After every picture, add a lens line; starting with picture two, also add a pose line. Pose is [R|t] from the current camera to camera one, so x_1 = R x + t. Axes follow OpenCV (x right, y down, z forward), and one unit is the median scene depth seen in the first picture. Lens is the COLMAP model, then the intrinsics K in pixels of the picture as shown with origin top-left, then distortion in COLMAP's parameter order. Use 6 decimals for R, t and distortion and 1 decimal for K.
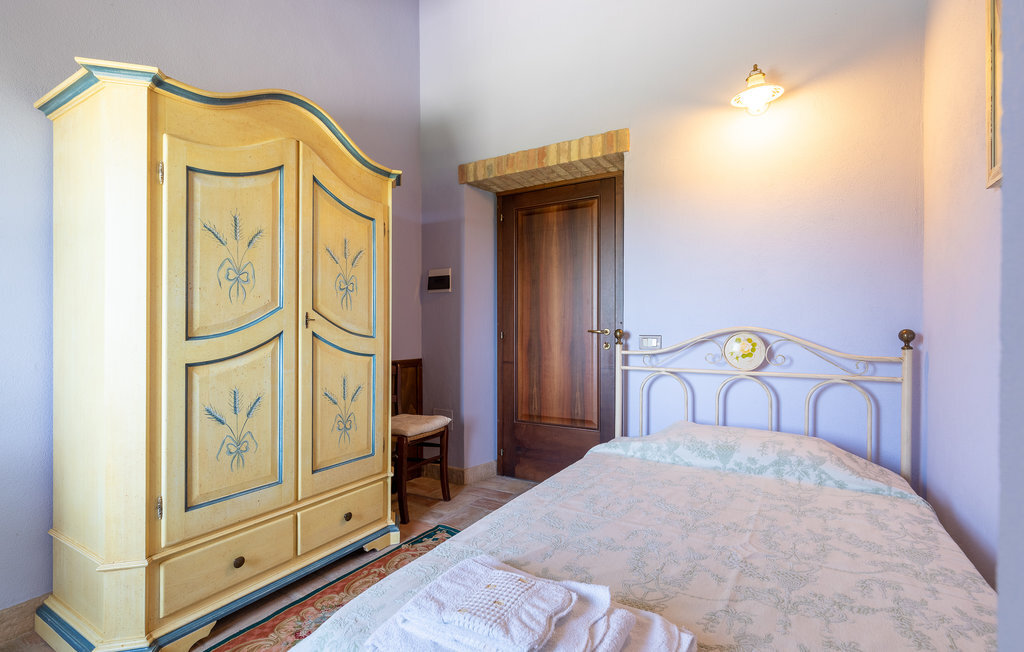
lens RADIAL K [[465.2, 0, 511.4], [0, 465.2, 333.1], [0, 0, 1]] dist [0.000890, -0.000143]
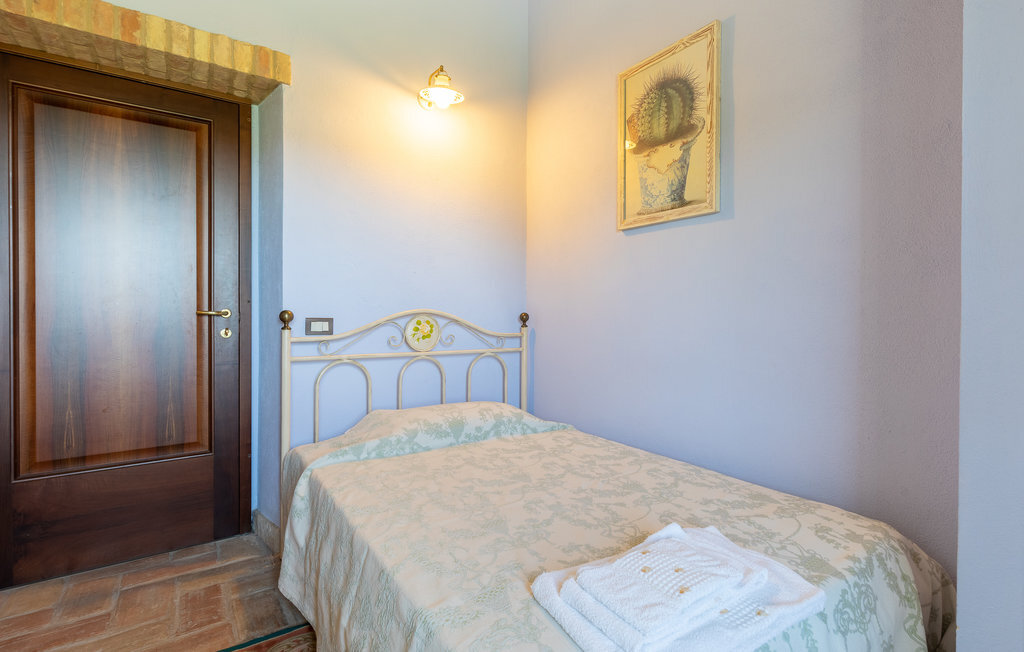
lens RADIAL K [[500.8, 0, 560.7], [0, 500.8, 319.1], [0, 0, 1]] dist [0.004574, -0.000235]
pose [[0.377158, -0.008889, 0.926106, -0.428973], [-0.001101, 0.999949, 0.010046, -0.003271], [-0.926148, -0.004809, 0.377129, 0.294736]]
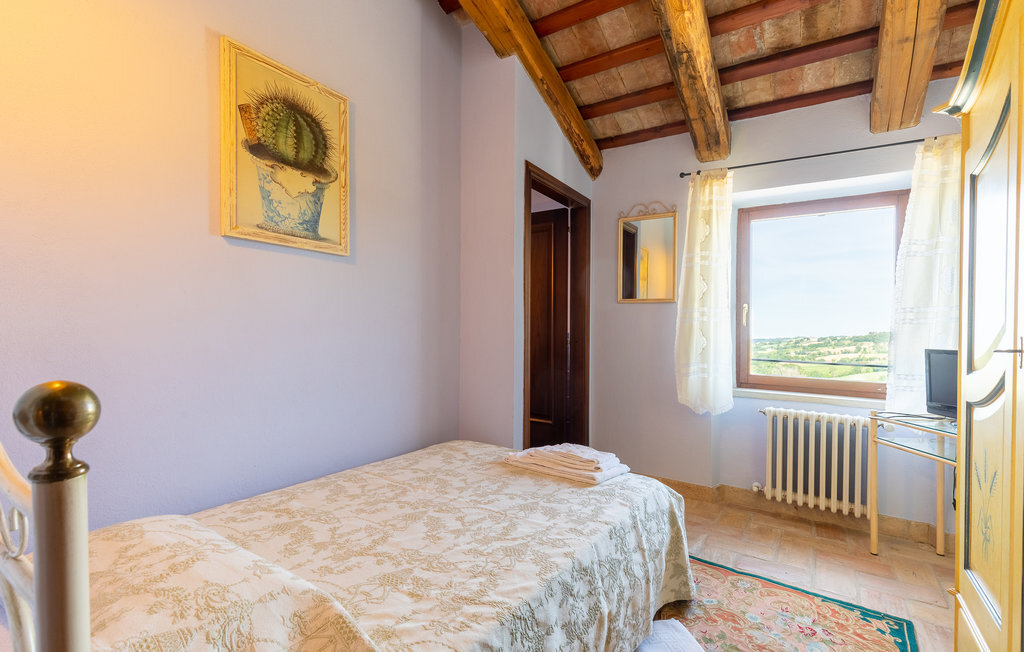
lens RADIAL K [[465.2, 0, 509.8], [0, 465.2, 325.4], [0, 0, 1]] dist [0.000890, -0.000143]
pose [[-0.998351, -0.021093, 0.053394, 0.084491], [-0.021515, 0.999742, -0.007346, -0.035913], [-0.053225, -0.008482, -0.998547, 1.333721]]
